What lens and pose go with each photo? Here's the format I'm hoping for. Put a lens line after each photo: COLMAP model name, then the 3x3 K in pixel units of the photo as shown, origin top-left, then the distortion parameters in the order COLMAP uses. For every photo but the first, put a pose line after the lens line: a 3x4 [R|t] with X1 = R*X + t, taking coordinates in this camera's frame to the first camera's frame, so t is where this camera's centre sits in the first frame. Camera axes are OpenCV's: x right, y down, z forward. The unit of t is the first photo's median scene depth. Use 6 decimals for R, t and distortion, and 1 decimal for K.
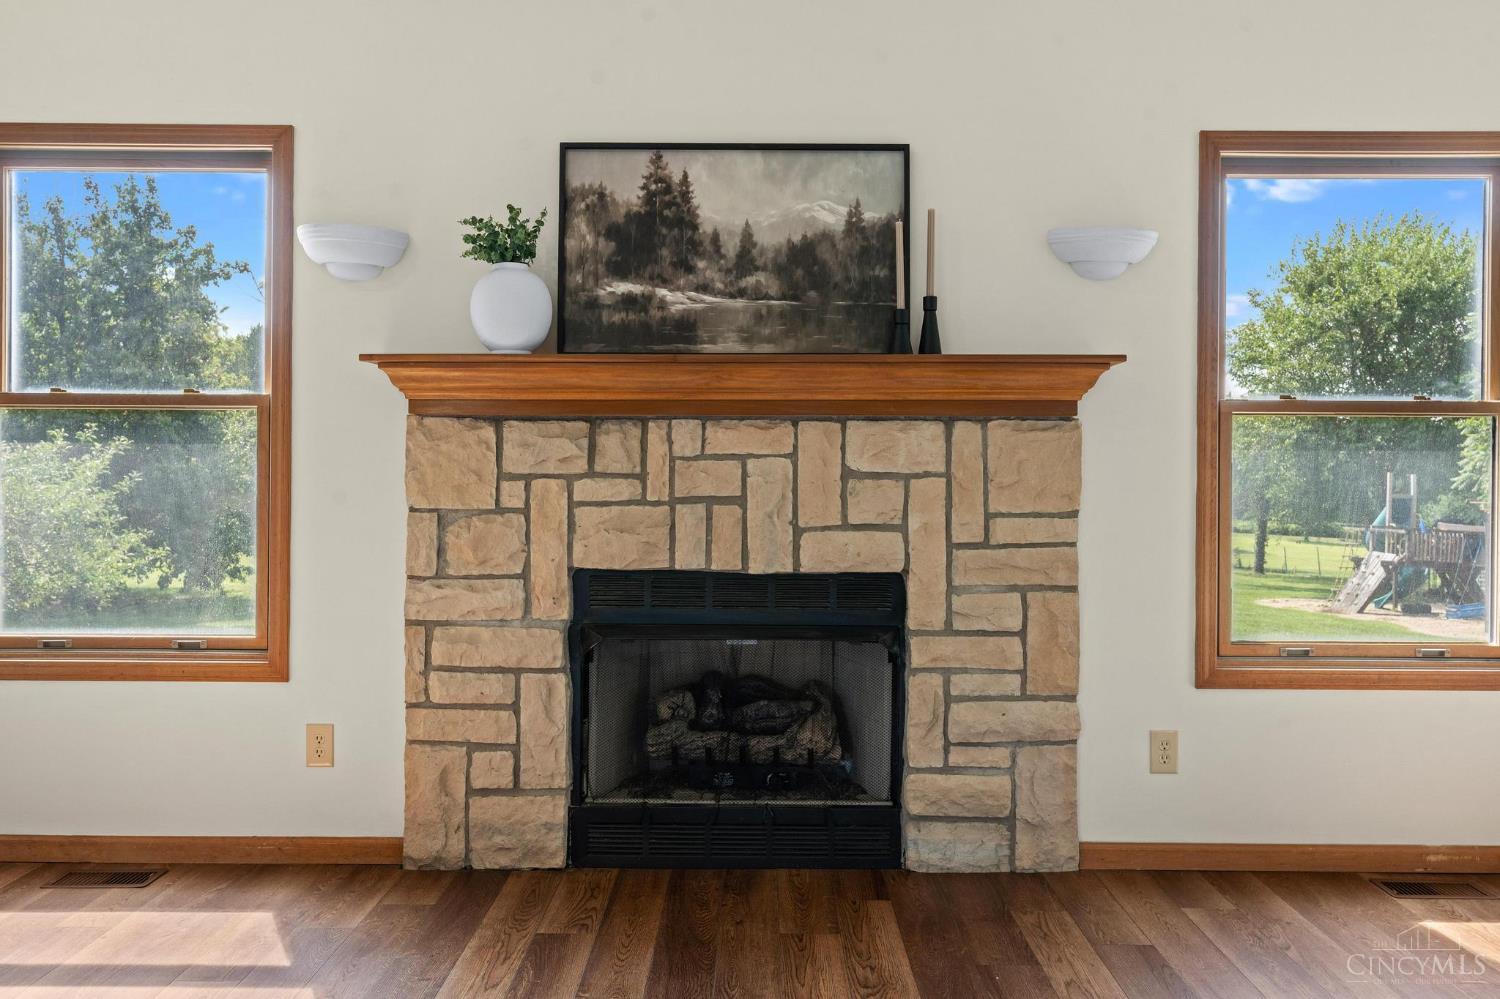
lens RADIAL K [[1140.0, 0, 752.0], [0, 1140.0, 485.6], [0, 0, 1]] dist [0.003623, -0.000770]
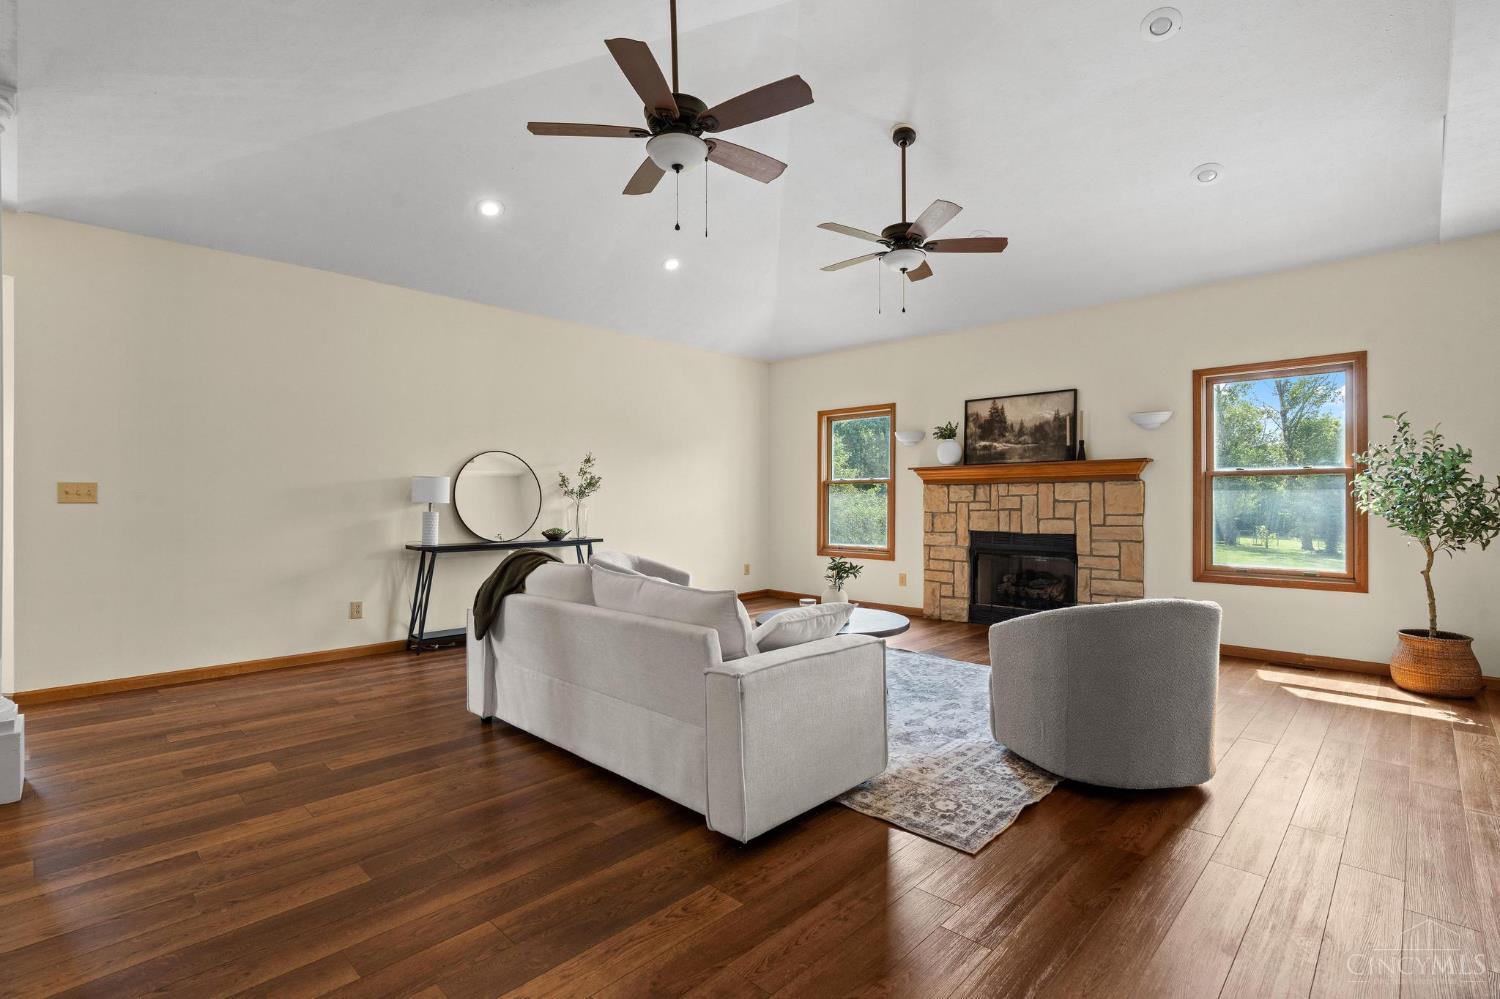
lens RADIAL K [[713.3, 0, 745.6], [0, 713.3, 497.0], [0, 0, 1]] dist [-0.000698, 0.000558]
pose [[0.723005, -0.009650, -0.690775, 0.789029], [-0.002007, 0.999869, -0.016069, 0.011532], [0.690840, 0.013005, 0.722891, -0.914910]]
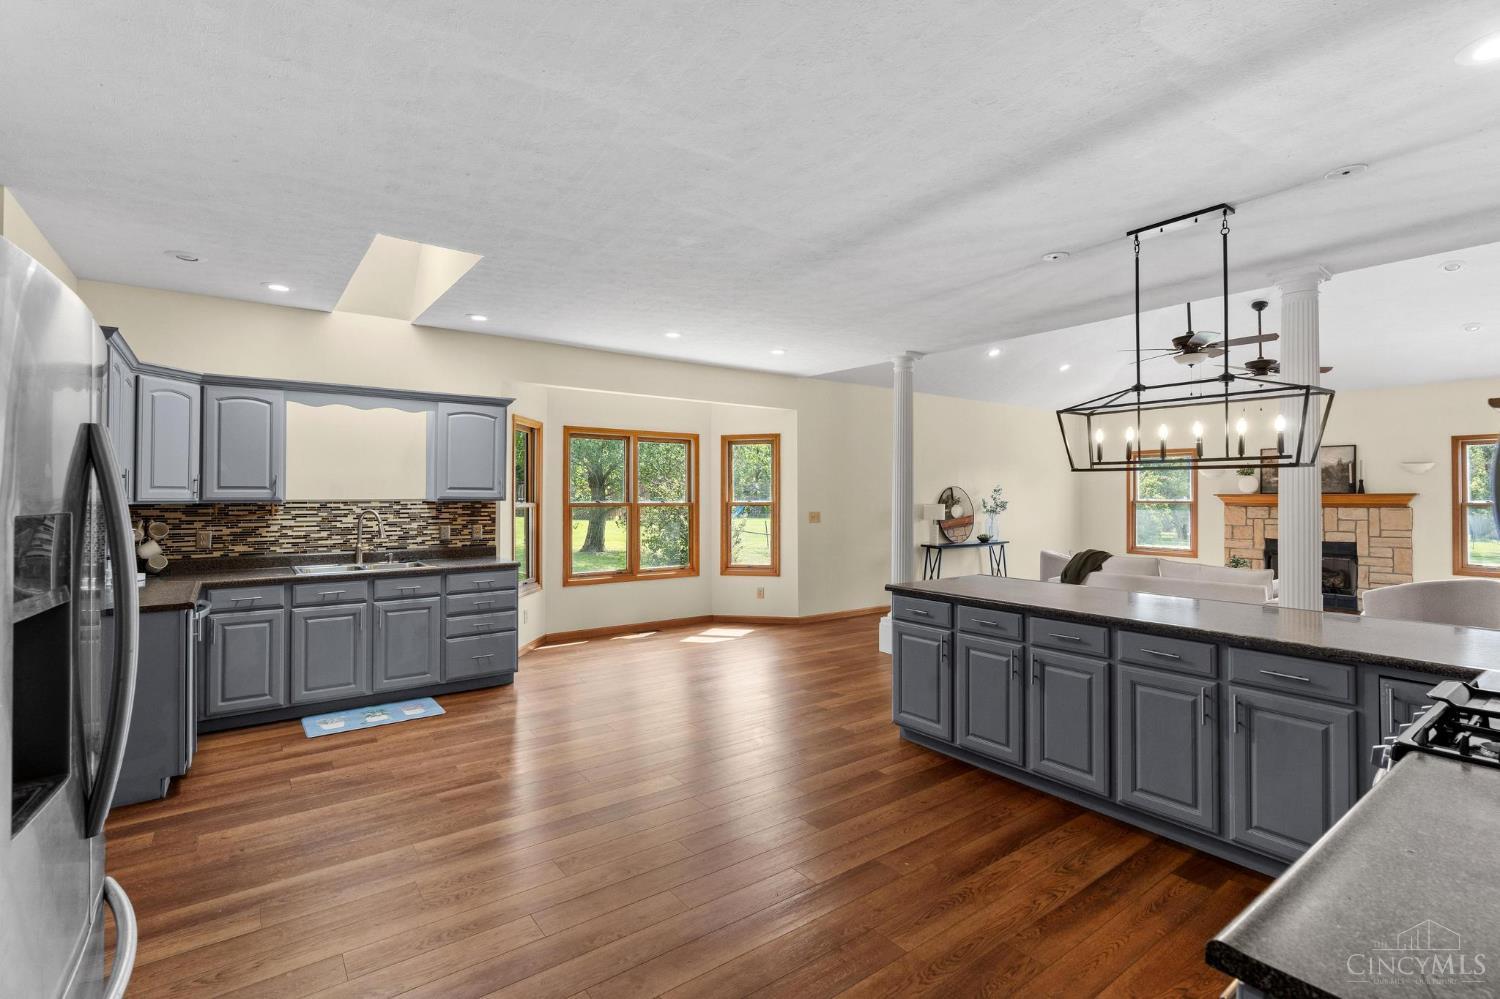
lens RADIAL K [[684.6, 0, 744.2], [0, 684.6, 488.7], [0, 0, 1]] dist [-0.004118, 0.000698]
pose [[0.597460, -0.013681, -0.801782, 0.835789], [-0.006249, 0.999745, -0.021715, -0.058385], [0.801874, 0.017984, 0.597222, -2.457177]]
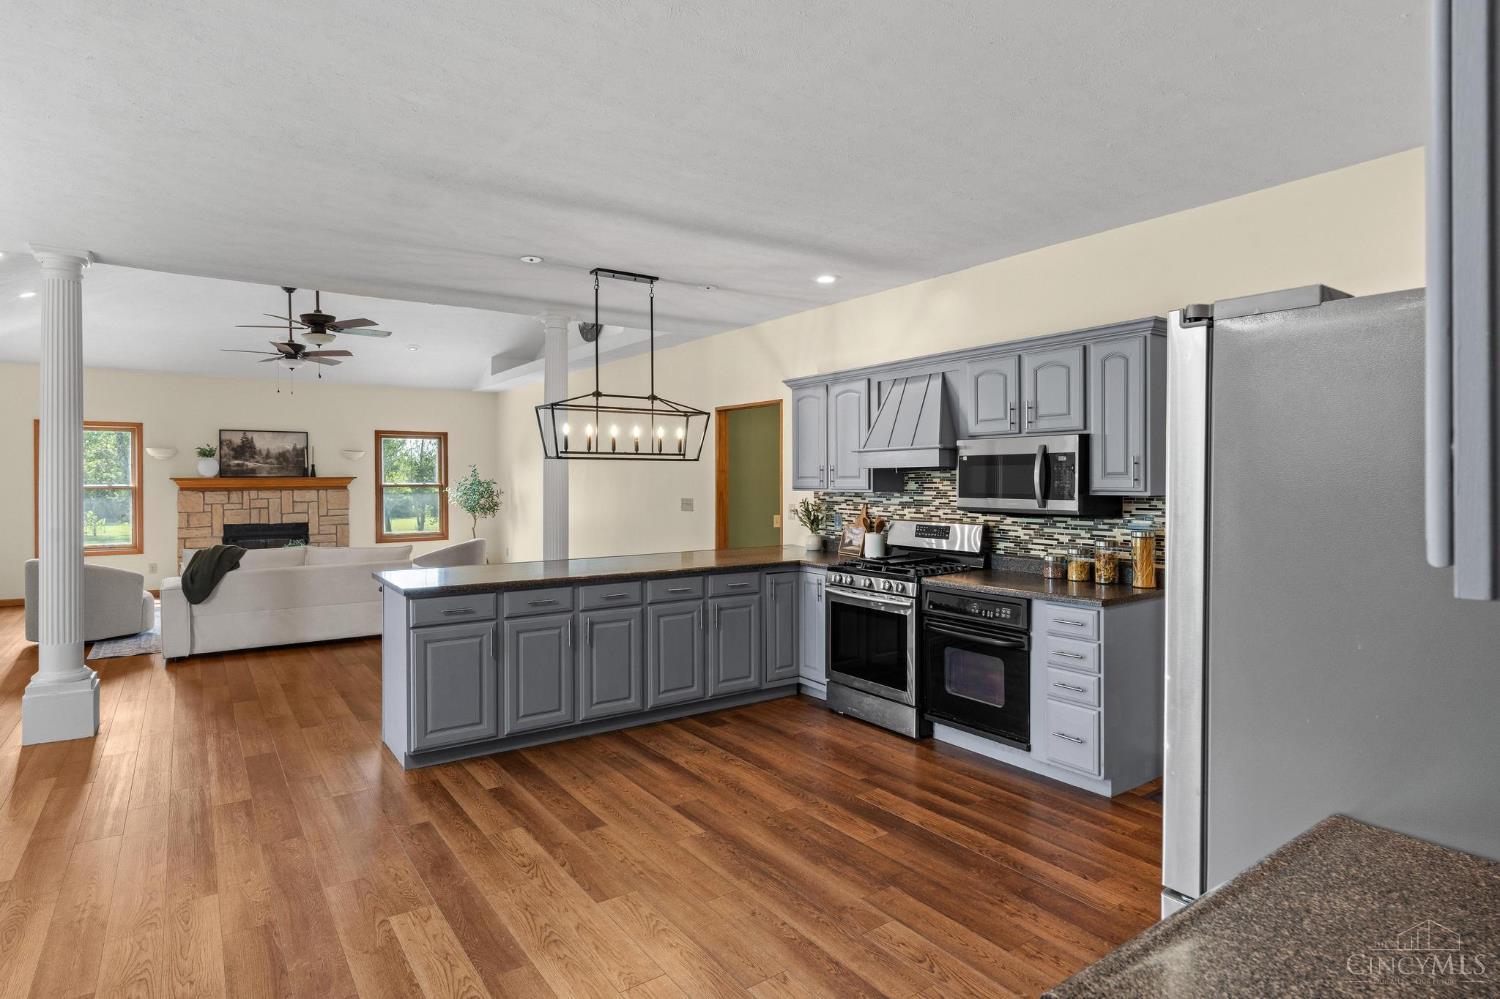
lens RADIAL K [[800.6, 0, 753.6], [0, 800.6, 489.2], [0, 0, 1]] dist [-0.001166, -0.000205]
pose [[0.811162, -0.016094, 0.584600, -0.306780], [0.013403, 0.999870, 0.008930, -0.065675], [-0.584668, 0.000592, 0.811272, -2.780342]]
